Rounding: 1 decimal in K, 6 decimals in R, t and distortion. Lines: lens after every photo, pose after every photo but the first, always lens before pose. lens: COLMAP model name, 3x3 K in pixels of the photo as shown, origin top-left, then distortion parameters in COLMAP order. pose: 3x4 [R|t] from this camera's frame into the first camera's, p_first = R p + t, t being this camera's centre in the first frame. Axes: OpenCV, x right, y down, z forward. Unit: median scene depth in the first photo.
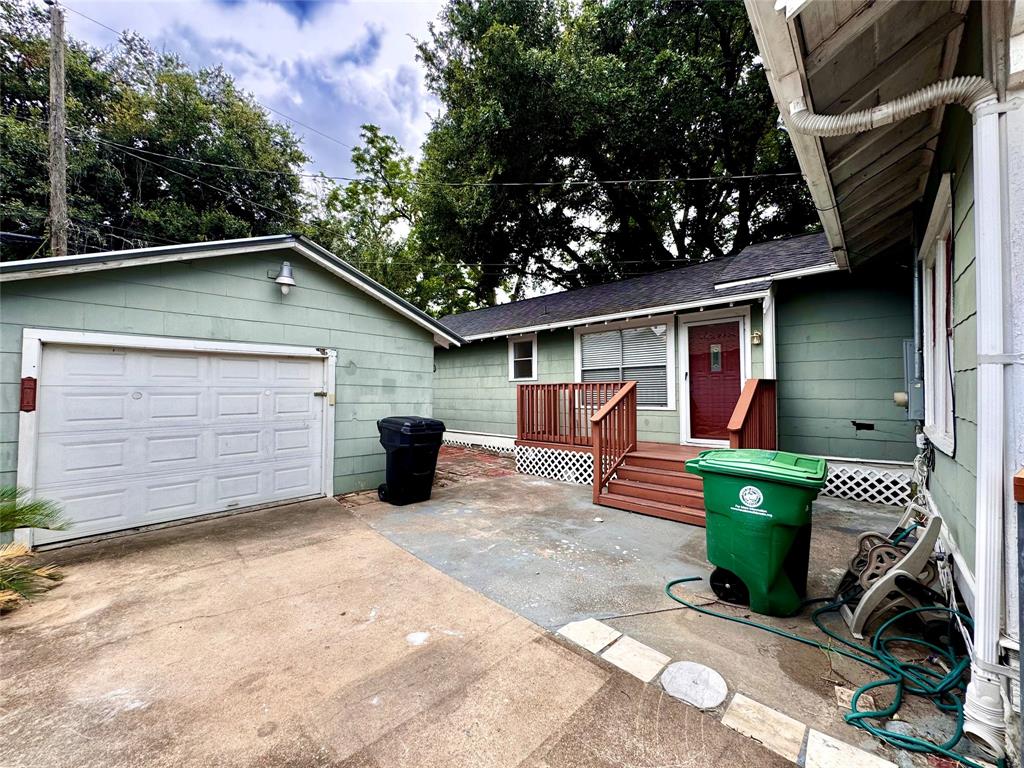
lens RADIAL K [[408.3, 0, 507.2], [0, 408.3, 384.1], [0, 0, 1]] dist [-0.010548, 0.000010]
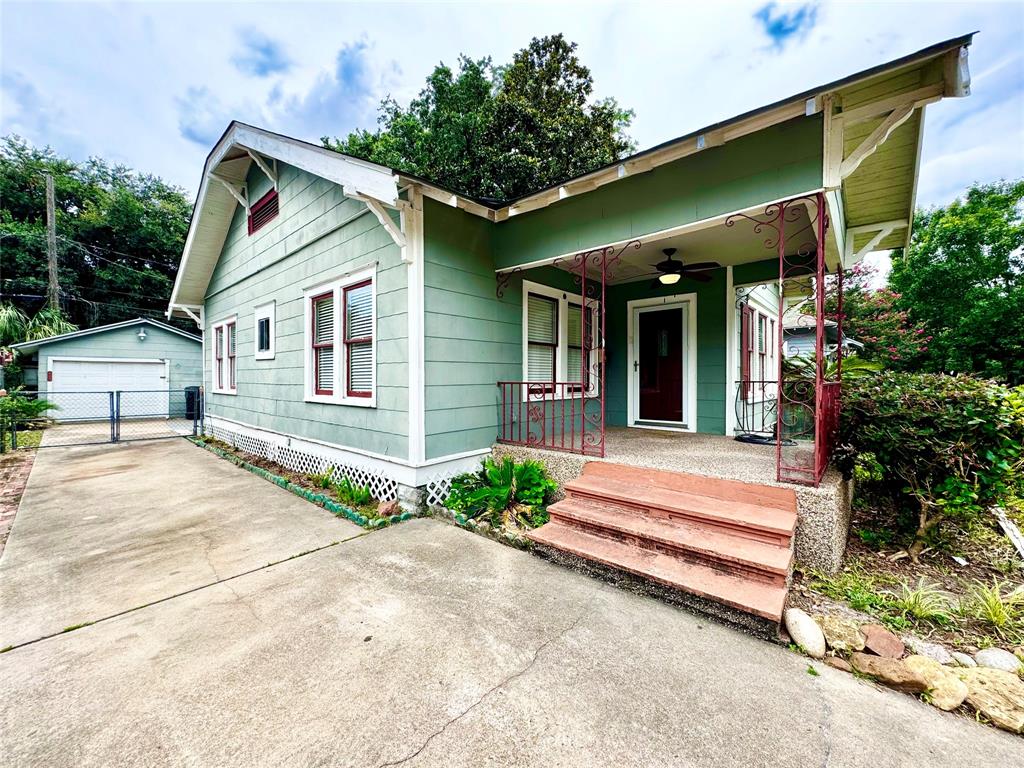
lens RADIAL K [[408.3, 0, 507.2], [0, 408.3, 384.1], [0, 0, 1]] dist [-0.010548, 0.000010]
pose [[0.999922, 0.007433, 0.010041, 1.610331], [-0.007725, 0.999539, 0.029349, -0.023074], [-0.009818, -0.029424, 0.999519, -1.490991]]
